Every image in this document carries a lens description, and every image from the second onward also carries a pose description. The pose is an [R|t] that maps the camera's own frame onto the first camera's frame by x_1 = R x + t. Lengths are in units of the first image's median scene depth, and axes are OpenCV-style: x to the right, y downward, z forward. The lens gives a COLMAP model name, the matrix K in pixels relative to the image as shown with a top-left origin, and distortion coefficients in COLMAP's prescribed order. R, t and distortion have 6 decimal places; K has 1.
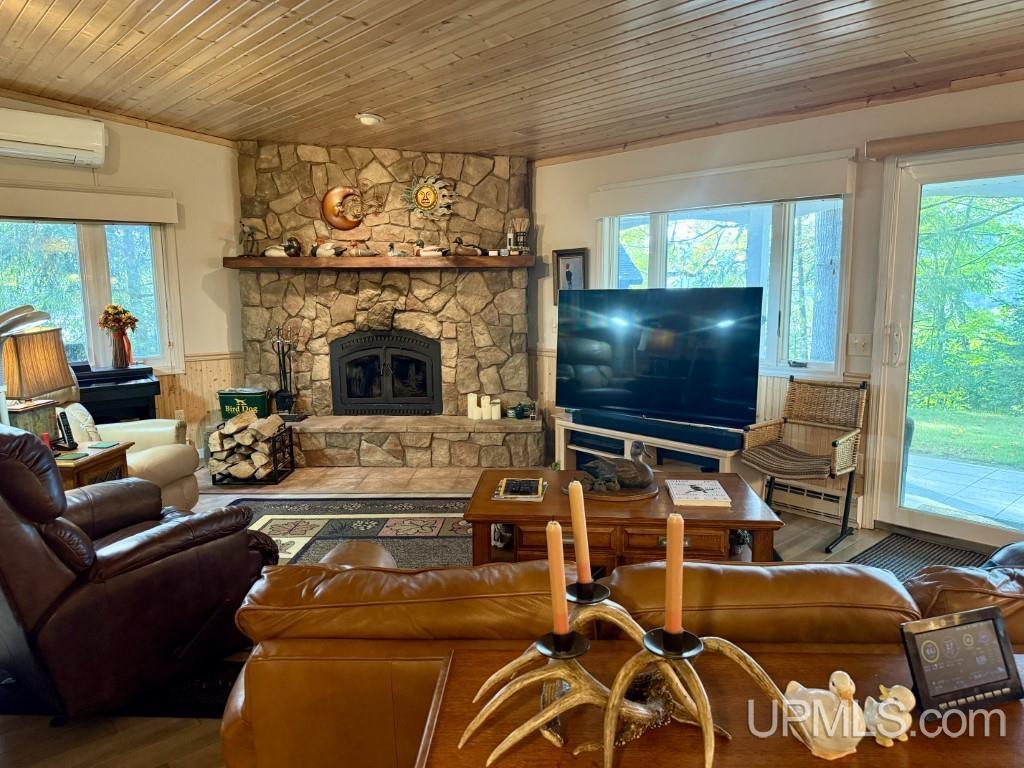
lens RADIAL K [[719.5, 0, 514.5], [0, 719.5, 394.2], [0, 0, 1]] dist [0.037946, -0.026230]
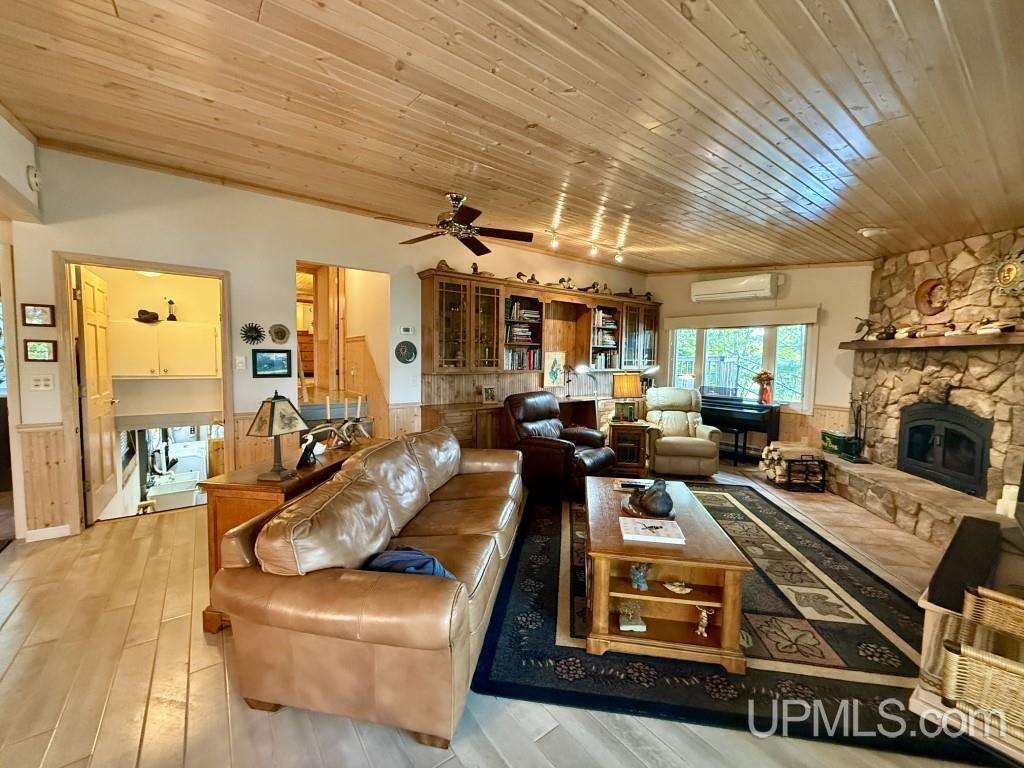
lens RADIAL K [[408.2, 0, 514.7], [0, 408.2, 375.5], [0, 0, 1]] dist [-0.000534, -0.000439]
pose [[-0.090689, 0.051349, -0.994555, 0.484829], [-0.173051, 0.982664, 0.066515, -0.060985], [0.980729, 0.178141, -0.080231, 0.417846]]
